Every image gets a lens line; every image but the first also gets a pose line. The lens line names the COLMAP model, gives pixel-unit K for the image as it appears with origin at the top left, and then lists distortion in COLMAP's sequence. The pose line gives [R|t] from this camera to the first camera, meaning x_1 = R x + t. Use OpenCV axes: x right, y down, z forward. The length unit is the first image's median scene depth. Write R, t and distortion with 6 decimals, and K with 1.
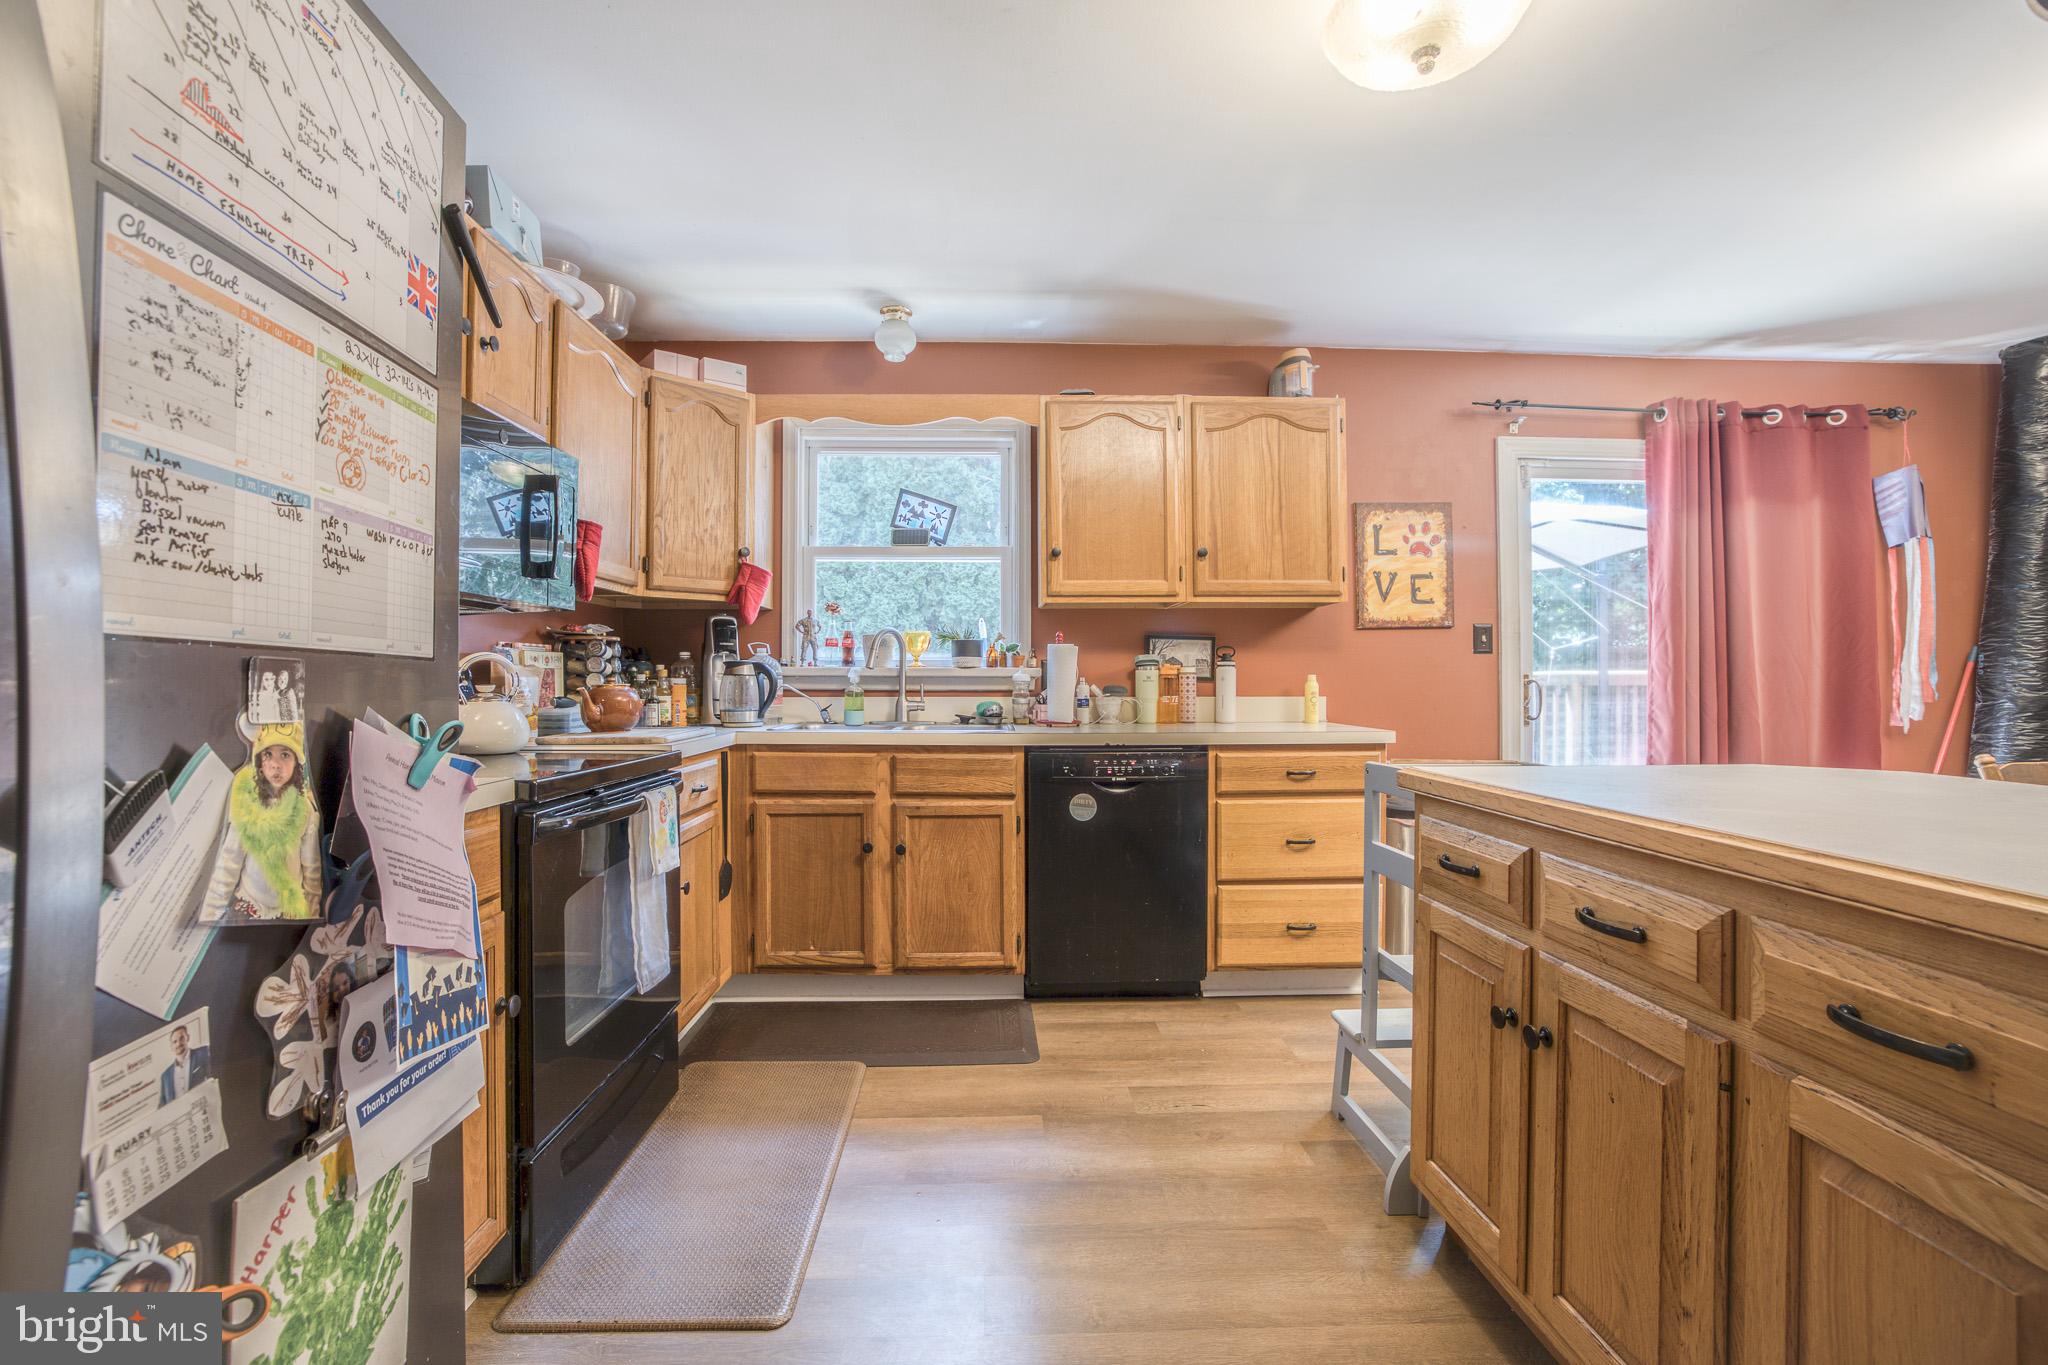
lens RADIAL K [[916.4, 0, 1014.3], [0, 916.4, 677.5], [0, 0, 1]] dist [-0.040741, 0.013698]
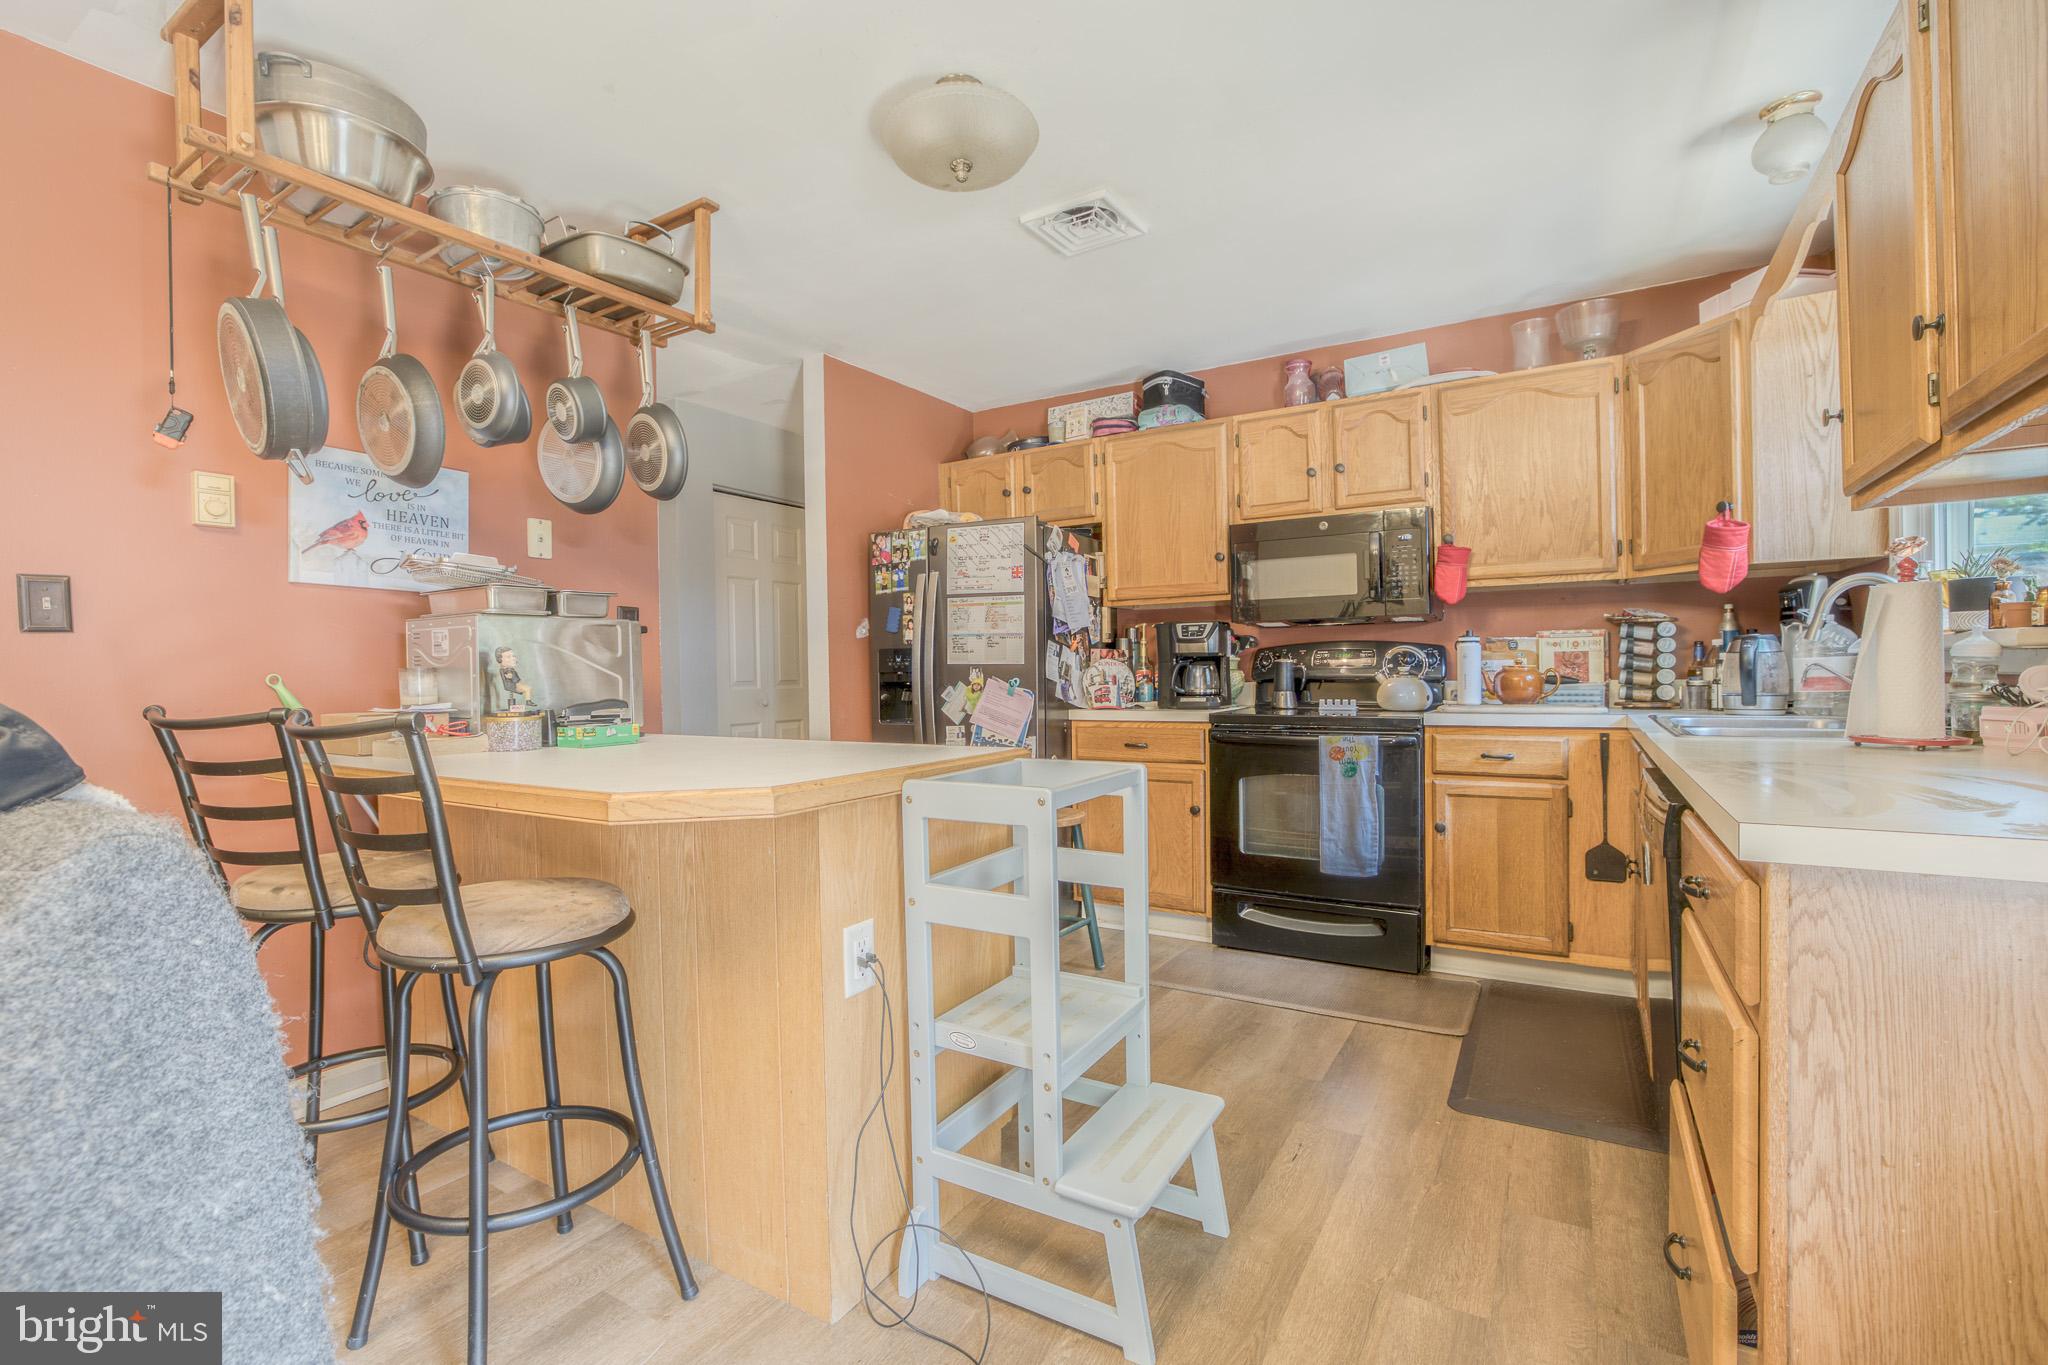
lens RADIAL K [[916.4, 0, 1009.3], [0, 916.4, 666.9], [0, 0, 1]] dist [-0.040741, 0.013698]
pose [[-0.567841, 0.011269, -0.823061, 3.547265], [0.021287, 0.999773, -0.000998, -0.007540], [0.822863, -0.018087, -0.567952, 4.259566]]
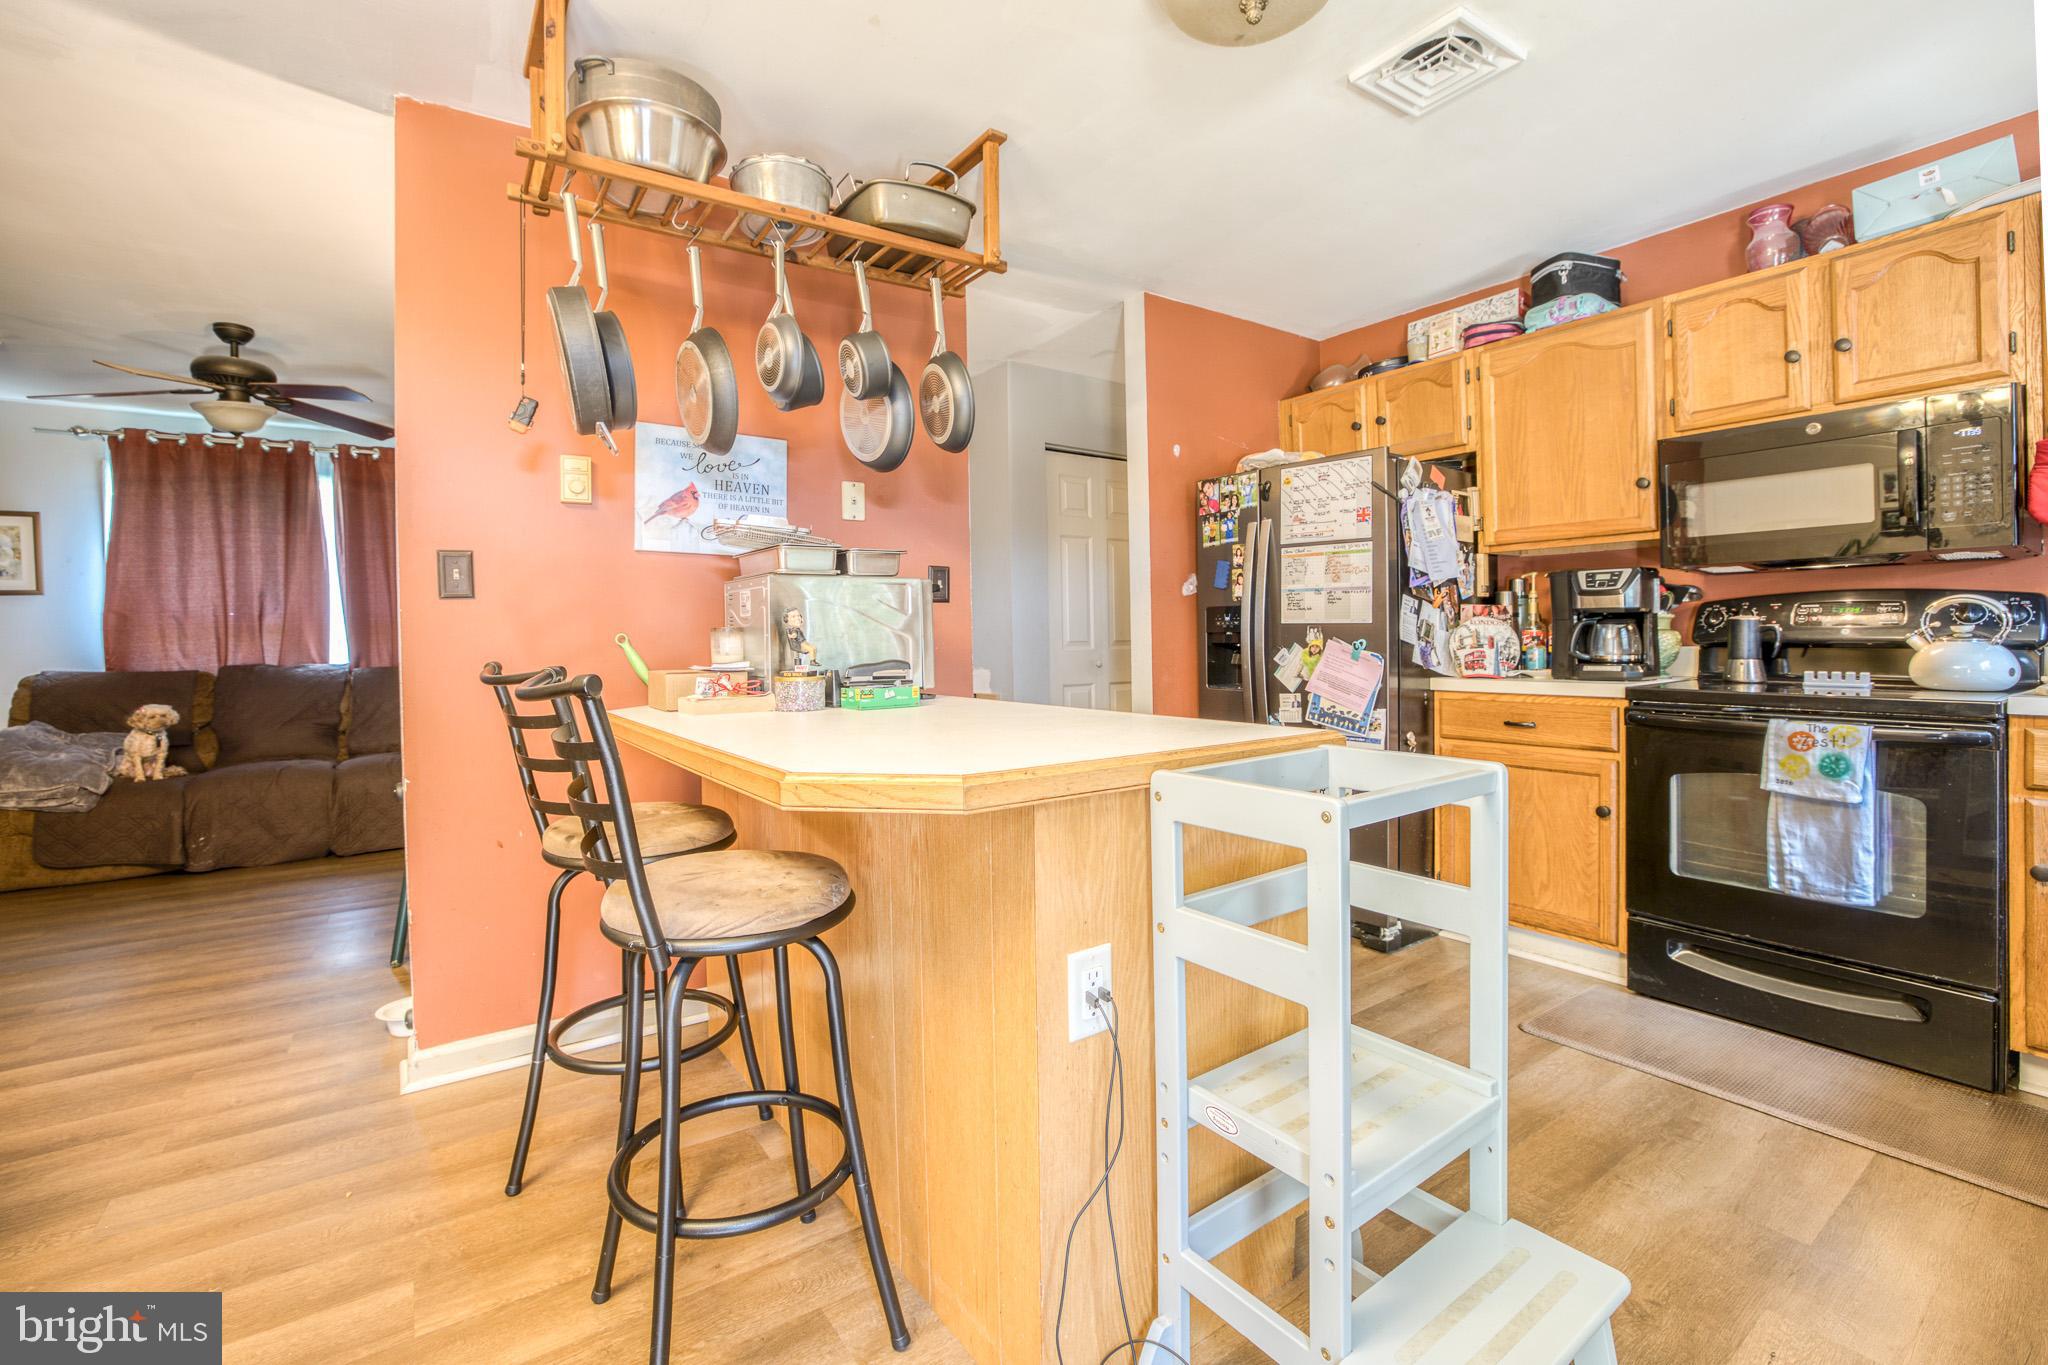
lens RADIAL K [[916.4, 0, 990.4], [0, 916.4, 634.6], [0, 0, 1]] dist [-0.040741, 0.013698]
pose [[-0.847013, 0.016501, -0.531315, 3.107093], [0.020018, 0.999799, -0.000862, -0.004586], [0.531195, -0.011366, -0.847174, 4.113401]]
